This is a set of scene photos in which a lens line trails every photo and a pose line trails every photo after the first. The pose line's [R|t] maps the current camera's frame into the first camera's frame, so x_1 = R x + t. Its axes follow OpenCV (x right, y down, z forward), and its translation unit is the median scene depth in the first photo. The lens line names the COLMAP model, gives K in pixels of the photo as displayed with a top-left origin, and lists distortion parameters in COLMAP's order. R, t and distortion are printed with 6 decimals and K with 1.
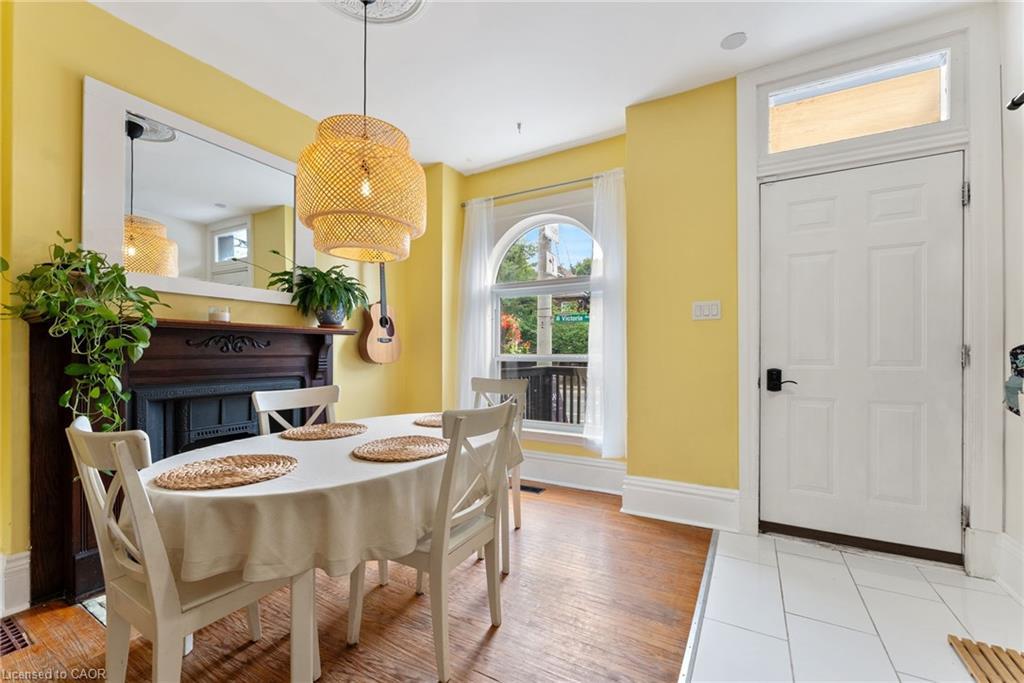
lens RADIAL K [[419.8, 0, 510.1], [0, 419.8, 367.1], [0, 0, 1]] dist [-0.000617, 0.000071]
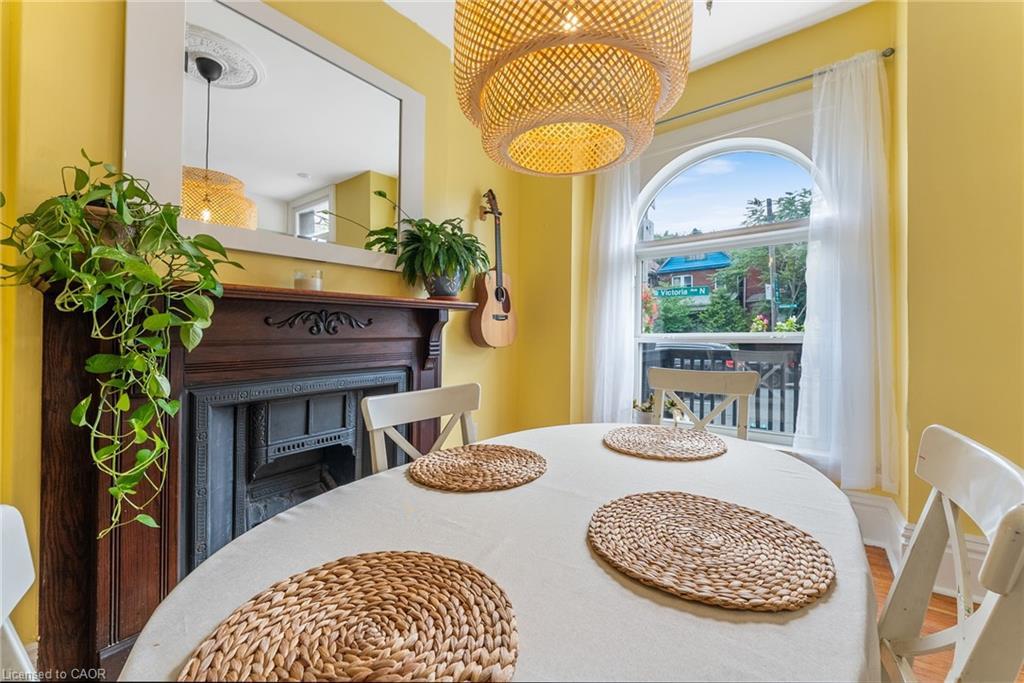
lens RADIAL K [[411.7, 0, 512.4], [0, 411.7, 334.7], [0, 0, 1]] dist [0.002038, -0.000144]
pose [[0.992616, -0.010435, -0.120849, -0.272338], [0.006641, 0.999474, -0.031757, -0.011102], [0.121117, 0.030720, 0.992163, 0.360627]]
